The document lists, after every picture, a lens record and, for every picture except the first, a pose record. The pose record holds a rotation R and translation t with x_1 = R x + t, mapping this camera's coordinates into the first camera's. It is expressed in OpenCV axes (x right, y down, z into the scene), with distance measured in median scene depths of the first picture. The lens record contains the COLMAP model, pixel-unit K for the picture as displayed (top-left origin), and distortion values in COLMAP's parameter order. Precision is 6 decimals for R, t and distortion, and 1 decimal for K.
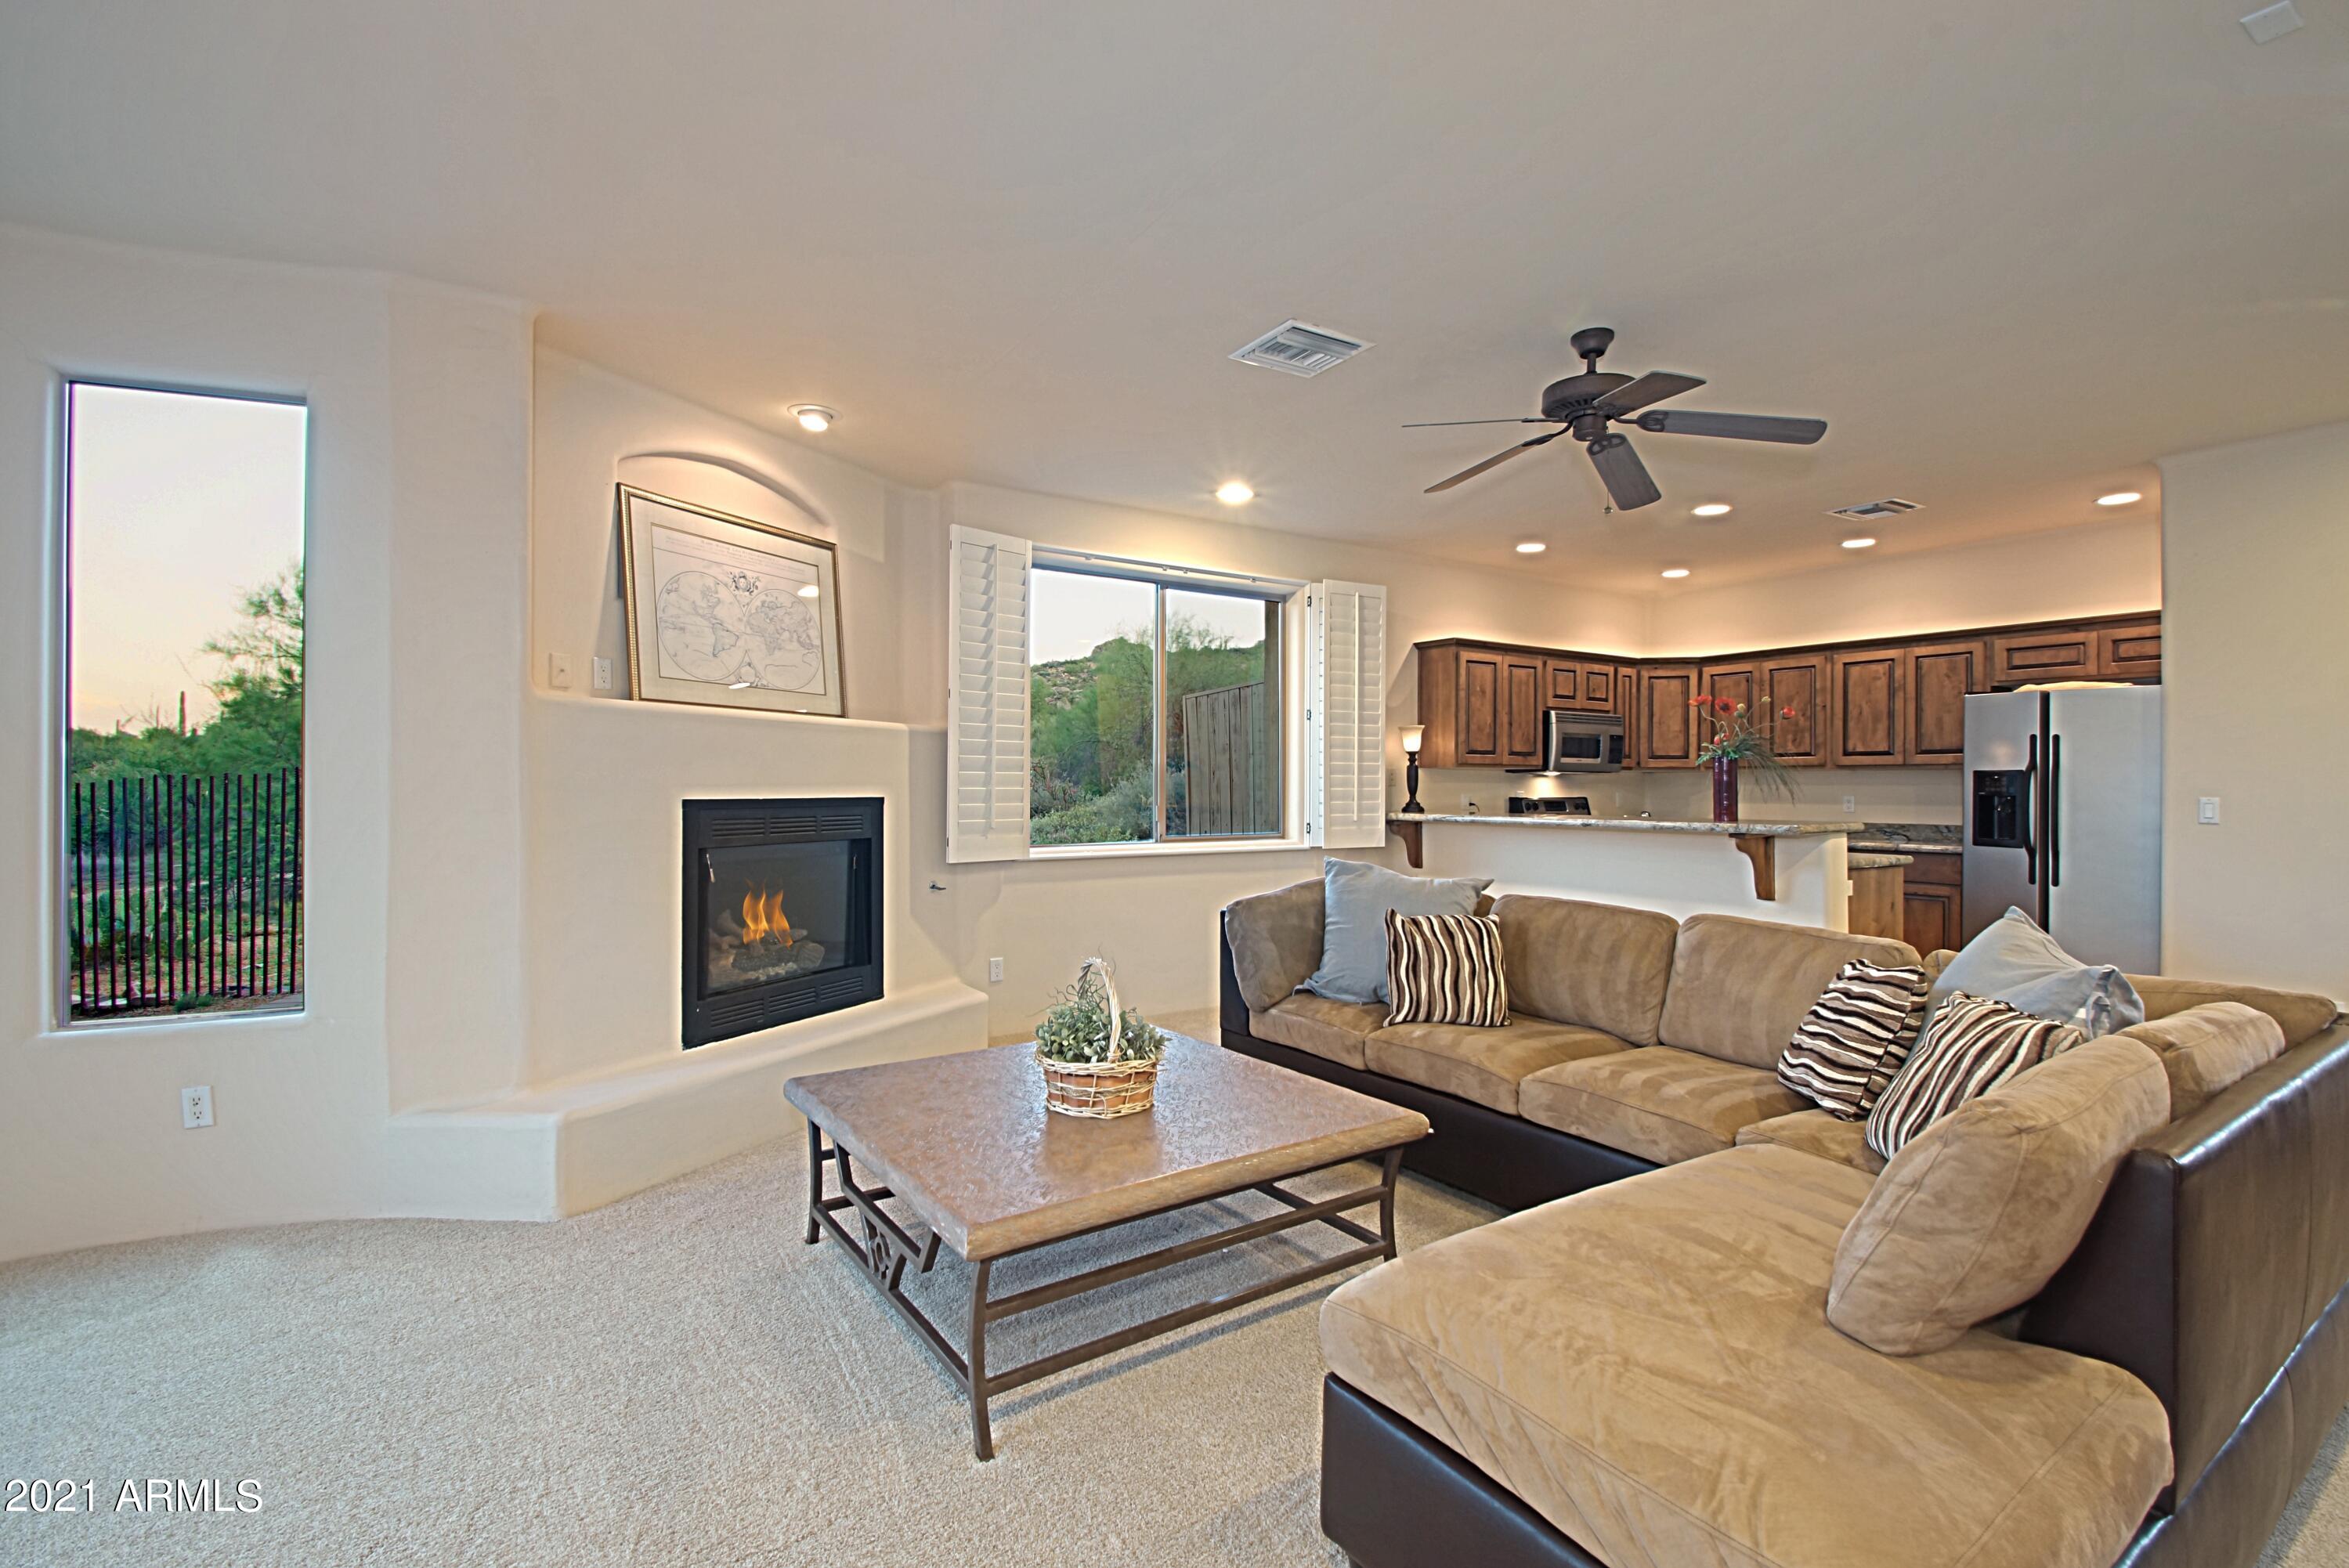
lens RADIAL K [[1050.5, 0, 1166.6], [0, 1050.5, 789.3], [0, 0, 1]] dist [0.009096, -0.012426]
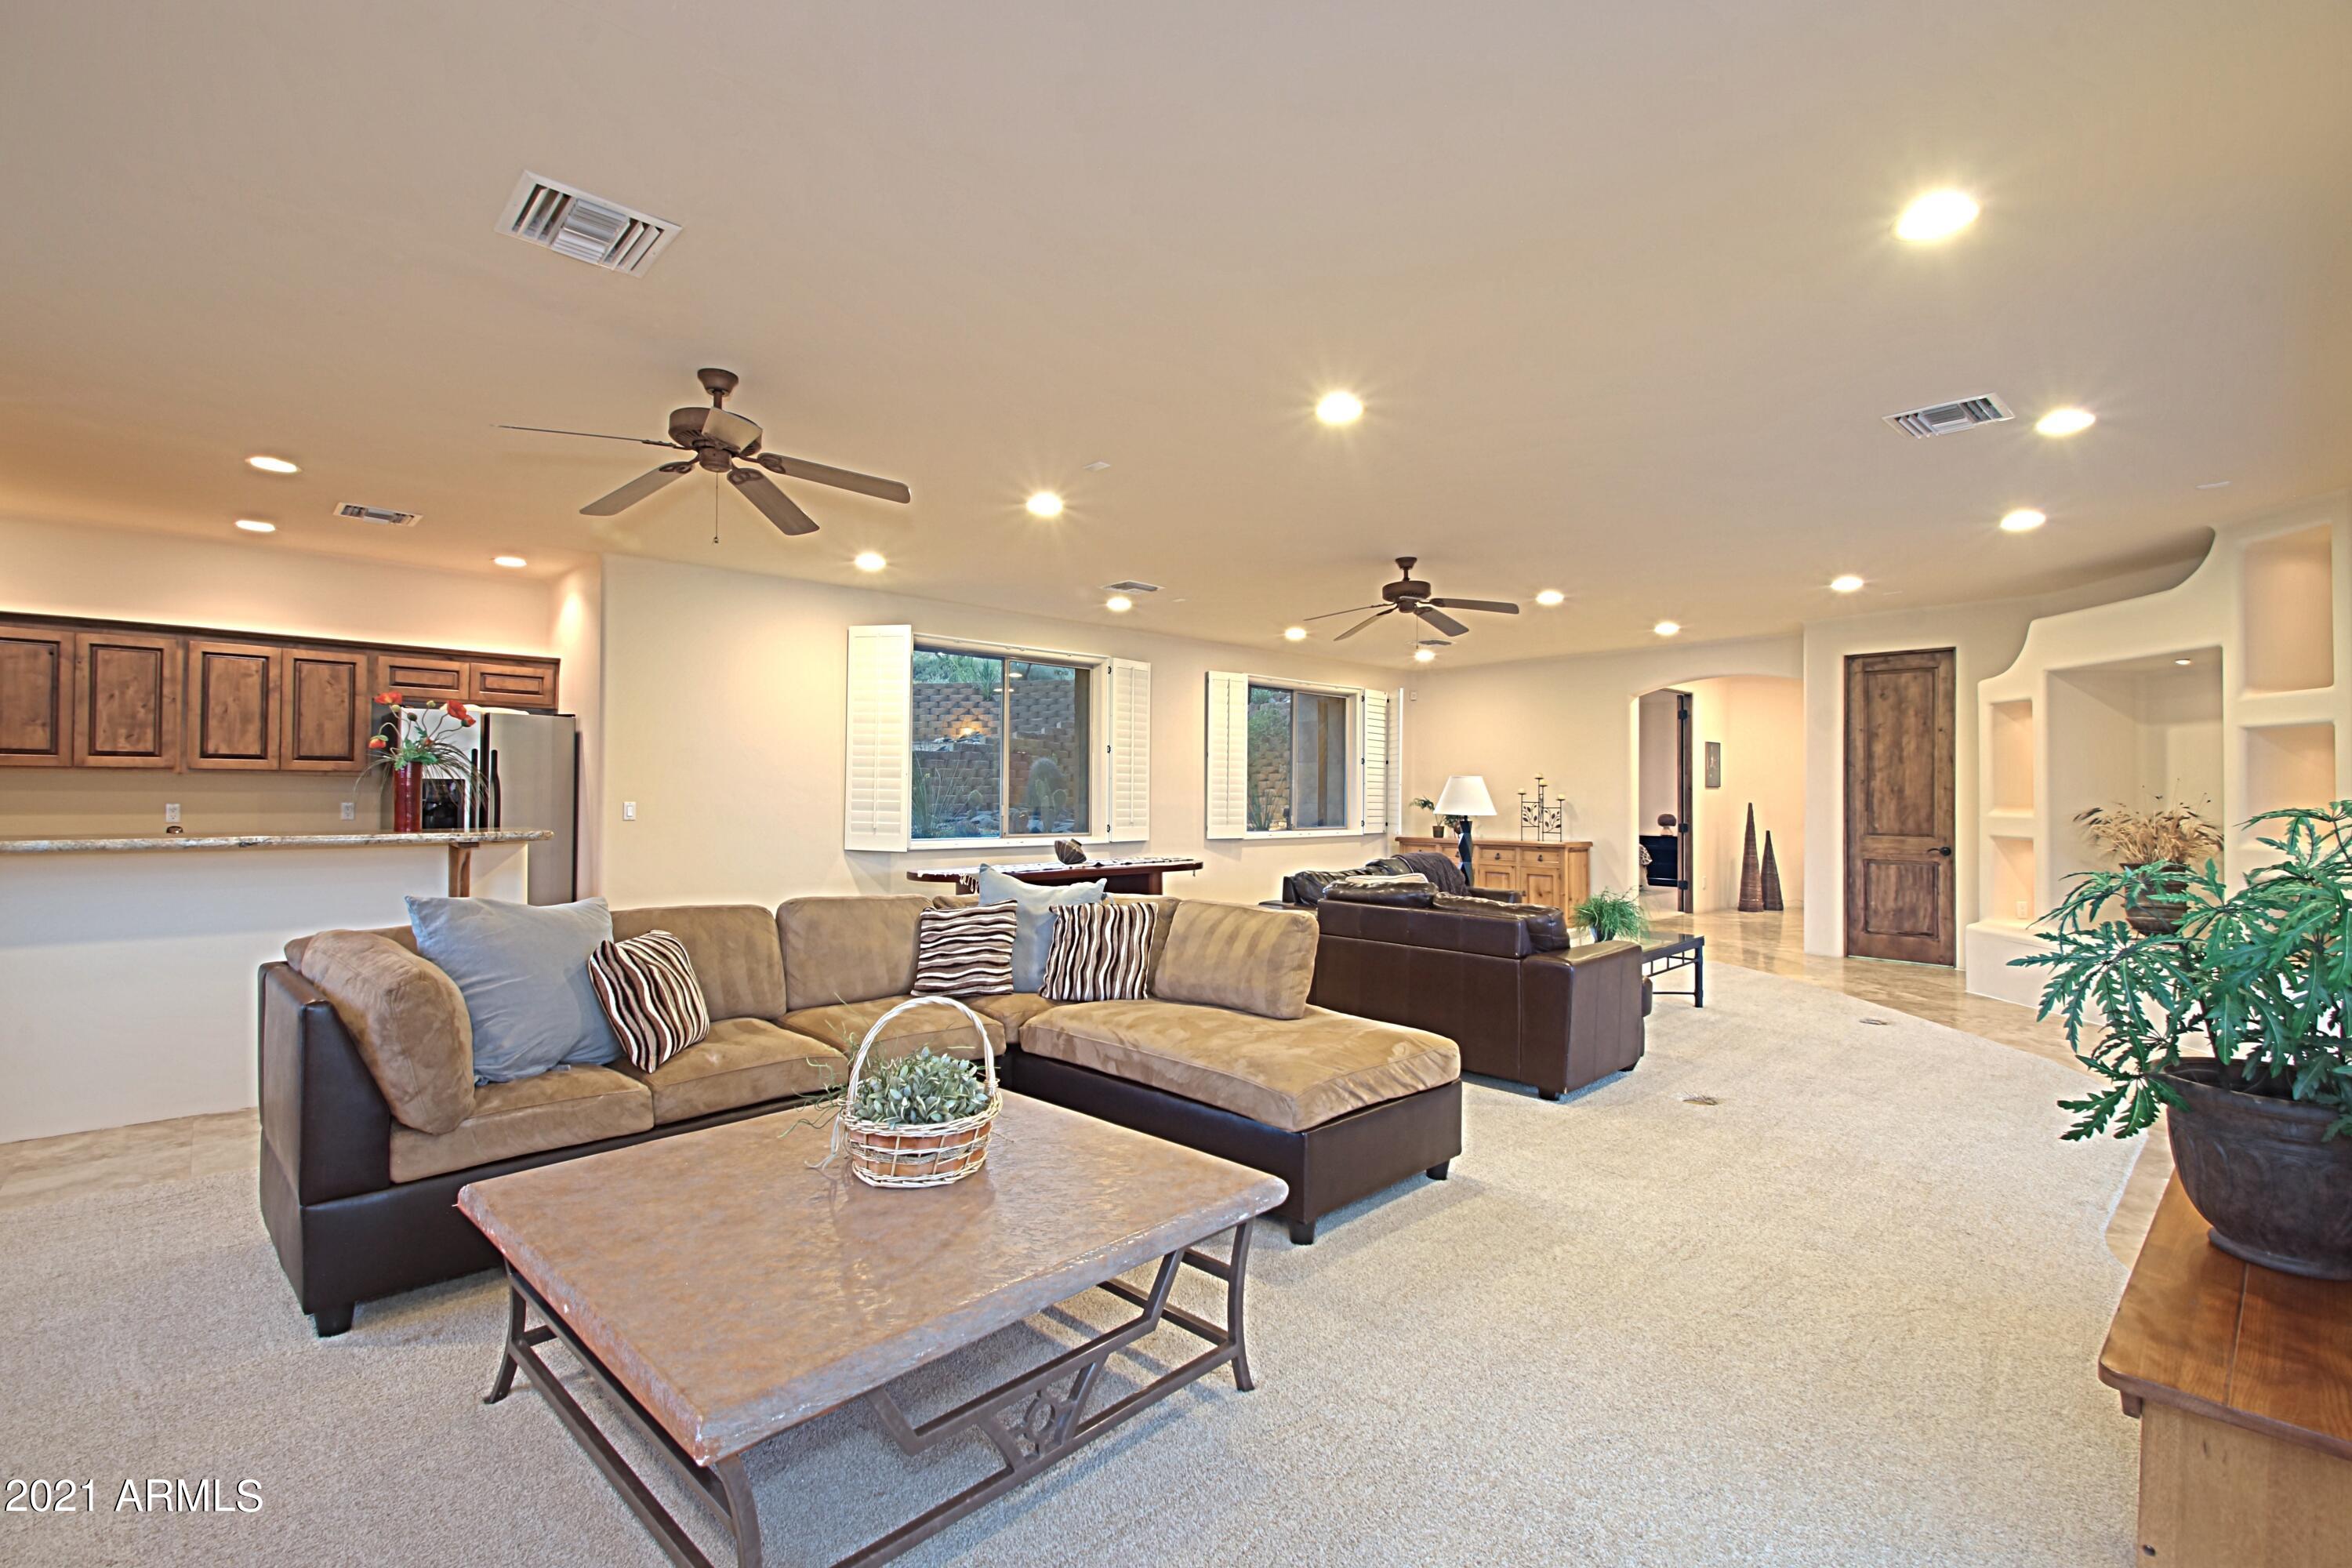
lens RADIAL K [[1051.9, 0, 1174.1], [0, 1051.9, 790.0], [0, 0, 1]] dist [0.009096, -0.012426]
pose [[-0.198133, 0.005522, 0.980160, -0.440161], [-0.002998, 0.999976, -0.006240, -0.002252], [-0.980171, -0.004174, -0.198112, 0.450183]]
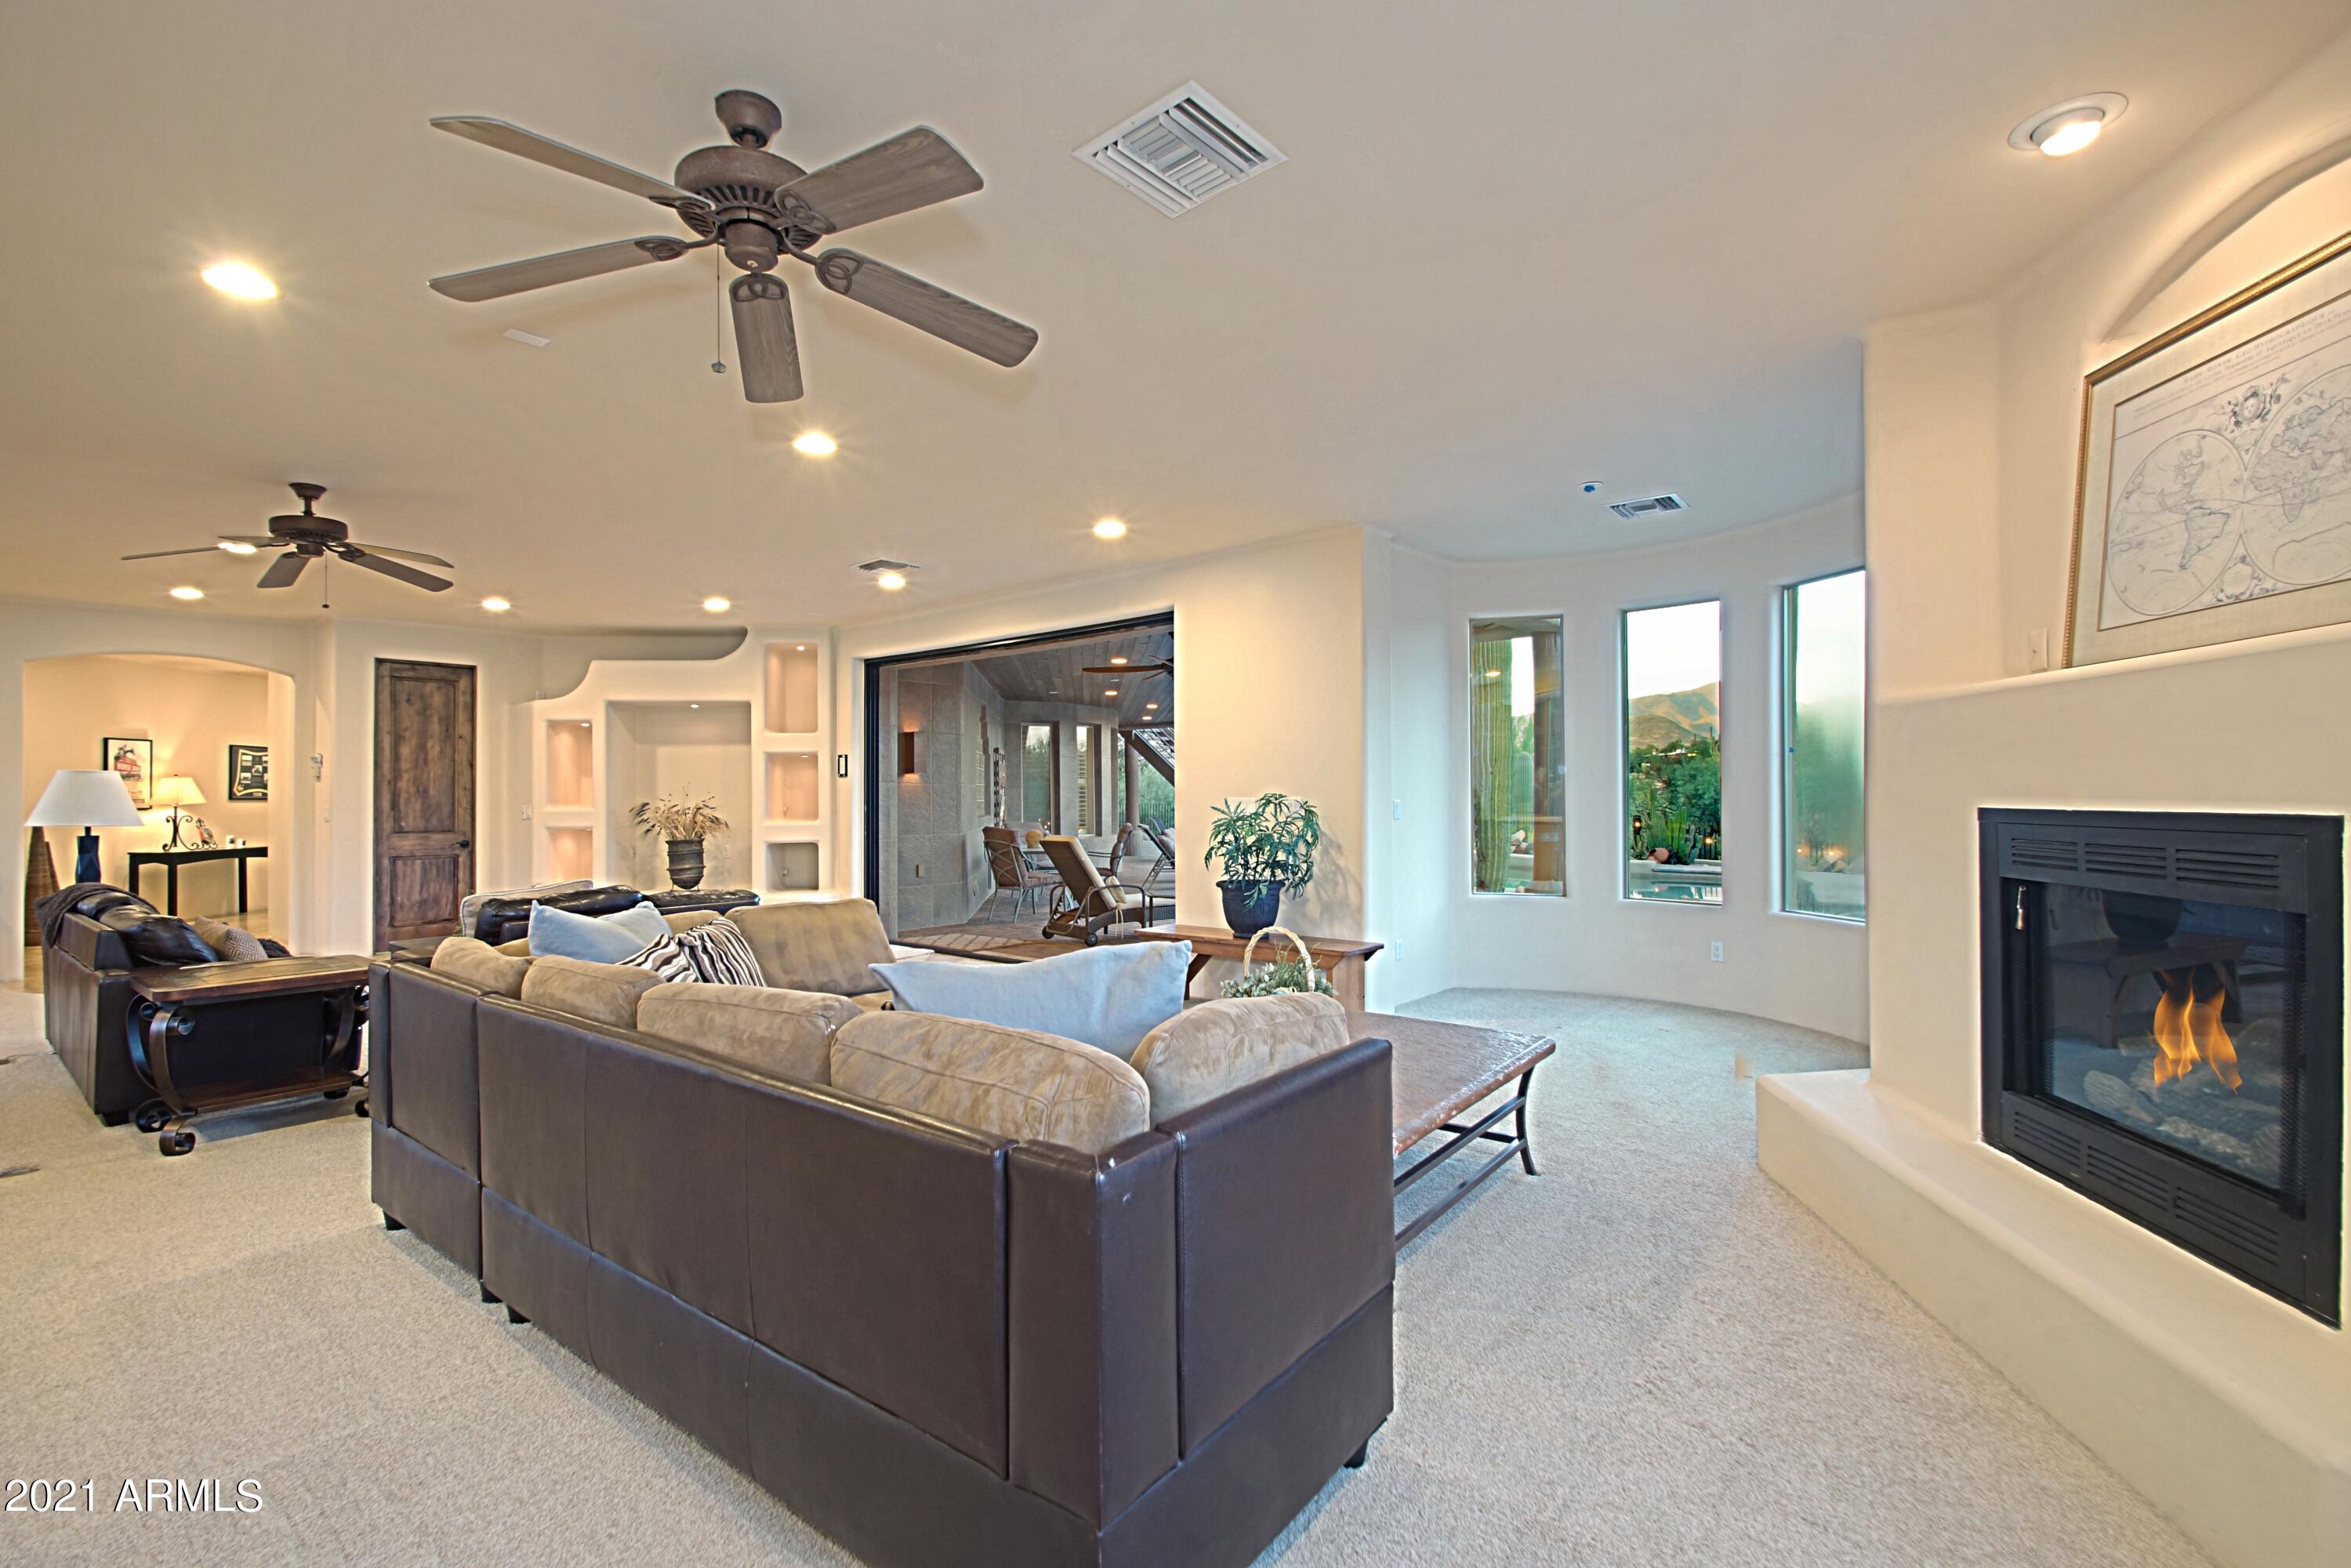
lens RADIAL K [[1051.5, 0, 1179.0], [0, 1051.5, 788.4], [0, 0, 1]] dist [0.009096, -0.012426]
pose [[-0.947604, 0.004619, -0.319413, 0.218520], [0.006361, 0.999970, -0.004411, -0.003086], [0.319383, -0.006212, -0.947605, 1.025193]]
